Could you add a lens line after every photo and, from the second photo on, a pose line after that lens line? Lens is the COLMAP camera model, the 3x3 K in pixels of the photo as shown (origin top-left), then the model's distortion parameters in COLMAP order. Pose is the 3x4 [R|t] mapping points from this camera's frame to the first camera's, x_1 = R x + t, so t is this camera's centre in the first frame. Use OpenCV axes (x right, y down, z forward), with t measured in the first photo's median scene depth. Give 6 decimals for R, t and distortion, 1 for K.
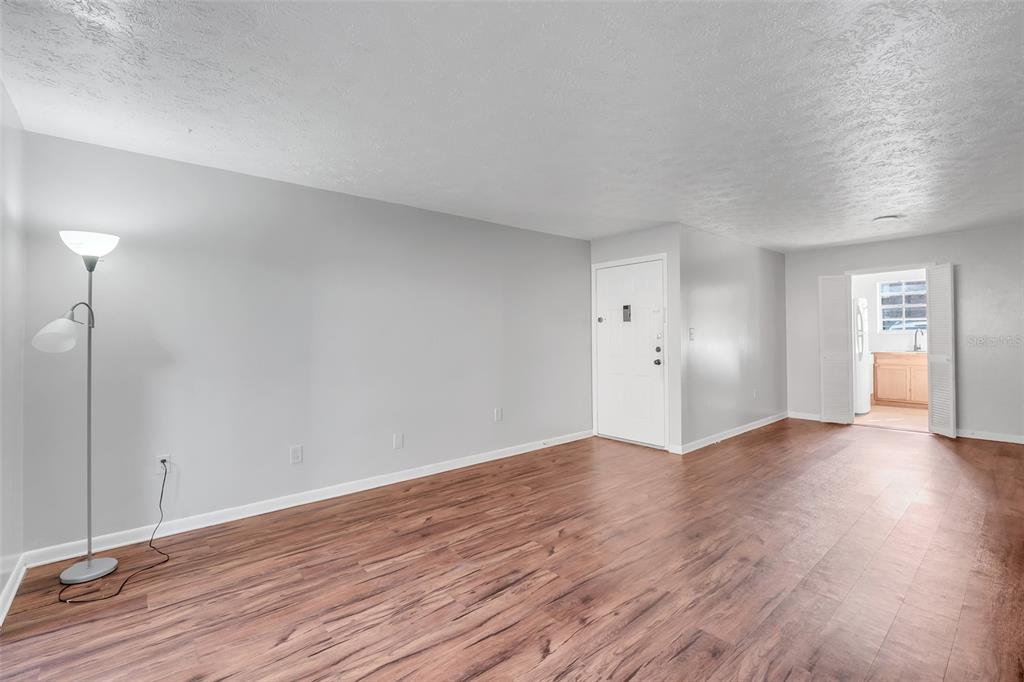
lens RADIAL K [[456.6, 0, 512.8], [0, 456.6, 331.5], [0, 0, 1]] dist [0.000065, -0.000031]
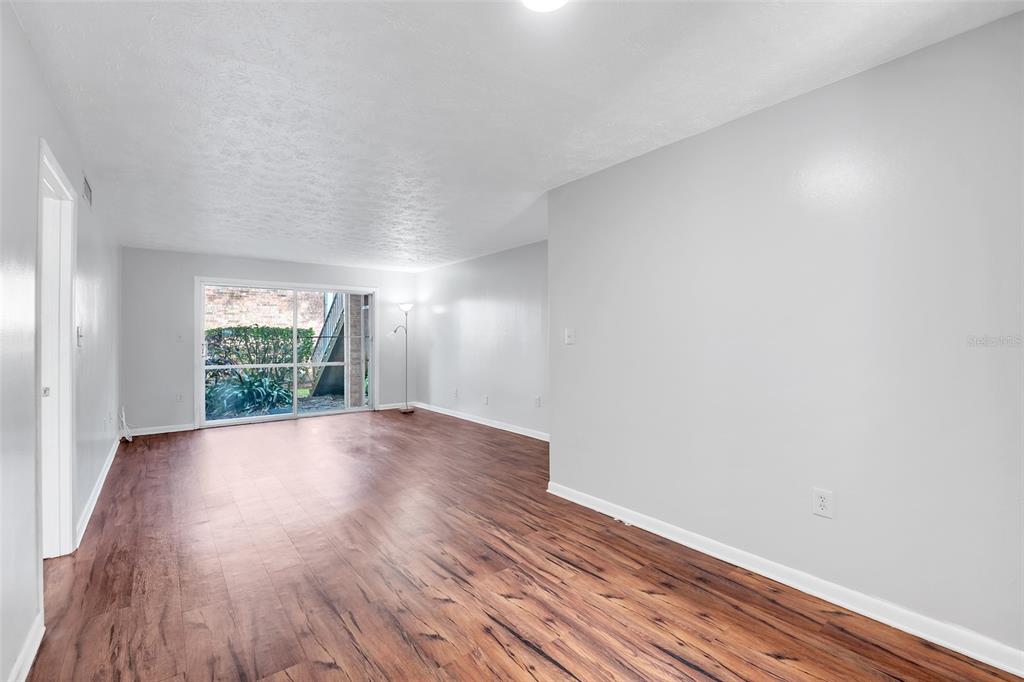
lens RADIAL K [[451.3, 0, 512.0], [0, 451.3, 341.0], [0, 0, 1]] dist [-0.002038, -0.000201]
pose [[-0.047652, 0.015901, -0.998737, 1.696138], [0.015790, 0.999760, 0.015164, 0.005232], [0.998739, -0.015047, -0.047892, 1.452127]]
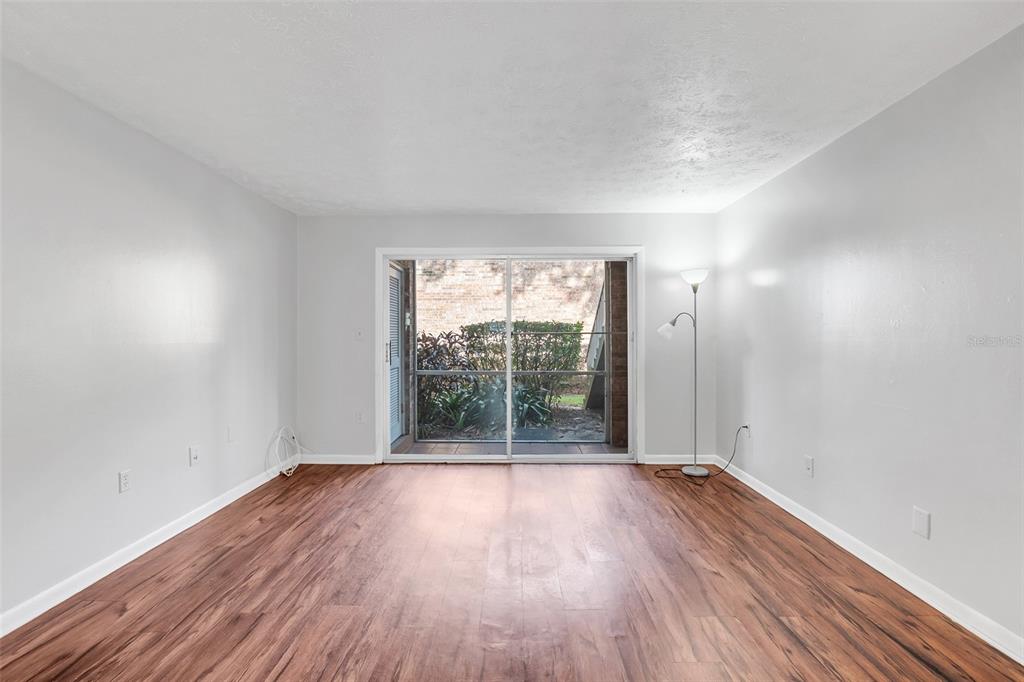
lens RADIAL K [[456.6, 0, 512.8], [0, 456.6, 331.5], [0, 0, 1]] dist [0.000065, -0.000031]
pose [[-0.662024, 0.003997, -0.749472, 0.594813], [0.016824, 0.999813, -0.009530, 0.009976], [0.749294, -0.018918, -0.661967, 1.234519]]
